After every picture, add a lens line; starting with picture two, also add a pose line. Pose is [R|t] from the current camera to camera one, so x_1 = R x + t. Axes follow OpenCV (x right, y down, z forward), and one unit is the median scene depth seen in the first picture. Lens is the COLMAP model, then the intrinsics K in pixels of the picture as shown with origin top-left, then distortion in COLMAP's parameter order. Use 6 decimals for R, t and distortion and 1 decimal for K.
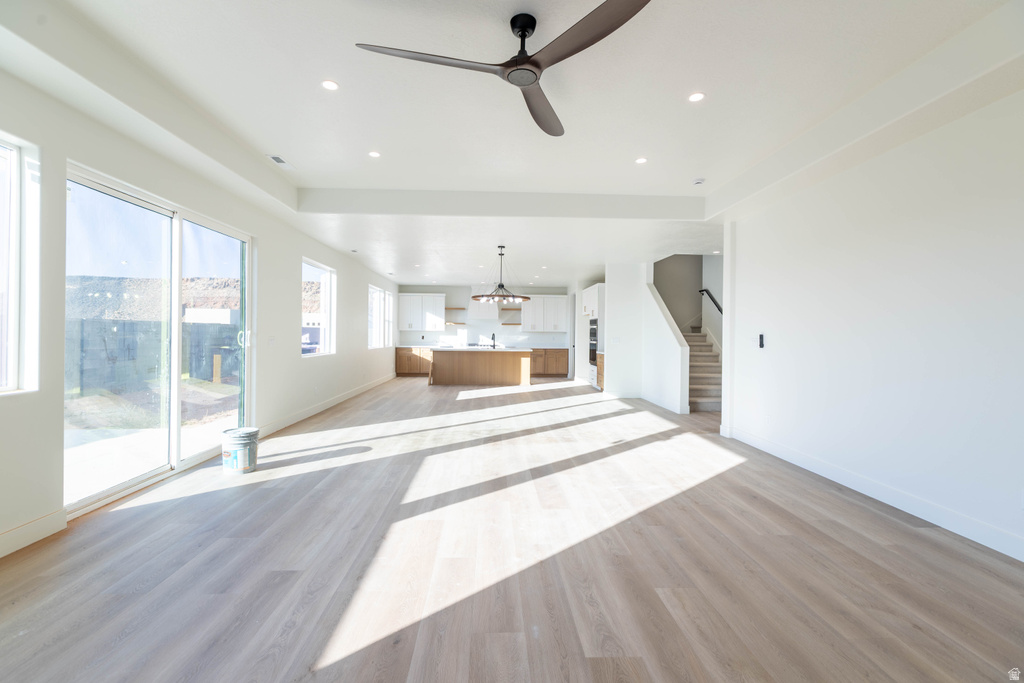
lens RADIAL K [[457.9, 0, 513.1], [0, 457.9, 336.9], [0, 0, 1]] dist [-0.000816, -0.000382]
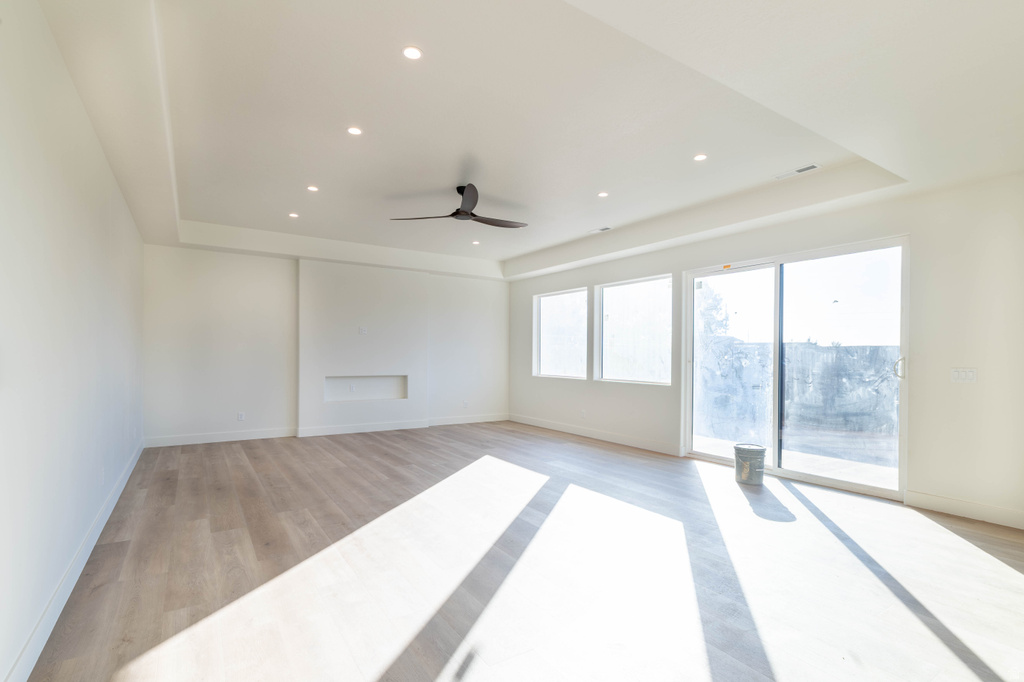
lens RADIAL K [[485.7, 0, 510.6], [0, 485.7, 358.4], [0, 0, 1]] dist [0.000481, 0.000096]
pose [[-0.866659, -0.015872, -0.498649, 0.703612], [-0.020555, 0.999781, 0.003902, -0.006036], [0.498478, 0.013632, -0.866795, 2.377412]]
